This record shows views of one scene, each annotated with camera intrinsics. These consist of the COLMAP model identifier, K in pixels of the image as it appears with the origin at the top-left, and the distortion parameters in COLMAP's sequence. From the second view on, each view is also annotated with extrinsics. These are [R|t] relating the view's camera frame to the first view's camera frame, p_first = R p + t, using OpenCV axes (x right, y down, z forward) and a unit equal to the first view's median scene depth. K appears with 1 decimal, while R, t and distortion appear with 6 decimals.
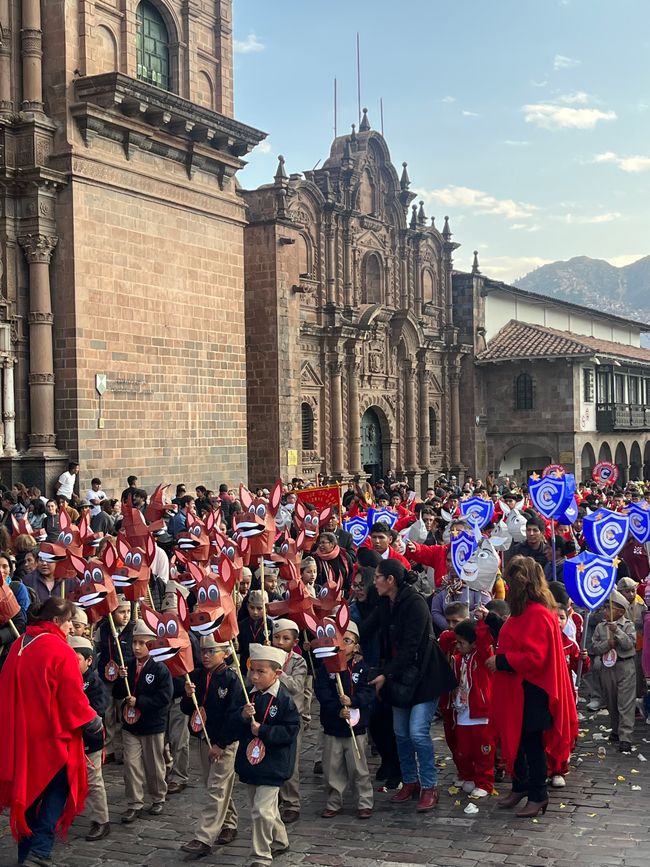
lens RADIAL K [[1313.3, 0, 325.0], [0, 1313.3, 433.5], [0, 0, 1]] dist [-0.000235, -0.004912]
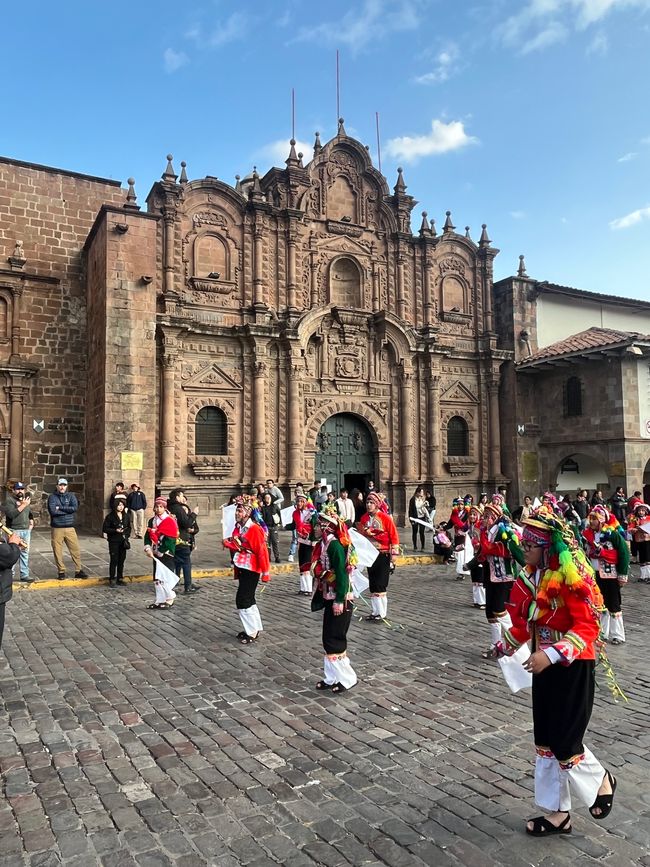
lens RADIAL K [[663.6, 0, 325.0], [0, 663.6, 433.5], [0, 0, 1]] dist [-0.007880, -0.001034]
pose [[0.829816, -0.031810, -0.557129, 0.290163], [0.000102, 0.998383, -0.056852, 0.021762], [0.558037, 0.047120, 0.828477, 0.577329]]
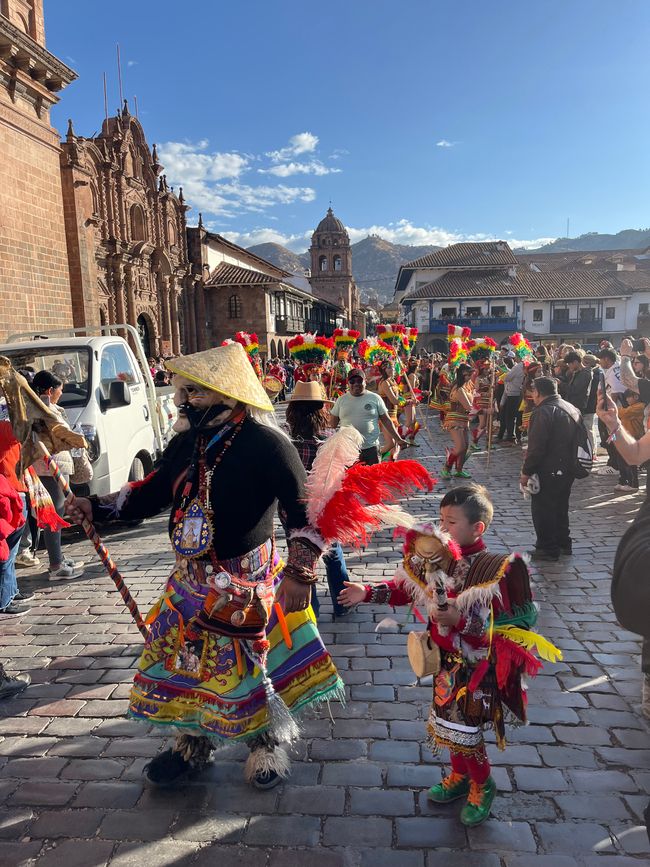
lens RADIAL K [[681.3, 0, 339.6], [0, 681.3, 433.8], [0, 0, 1]] dist [0.086508, -0.150457]
pose [[0.929522, -0.057954, 0.364185, -0.046301], [0.010397, 0.991299, 0.131215, 0.014942], [-0.368621, -0.118181, 0.922037, 0.183847]]
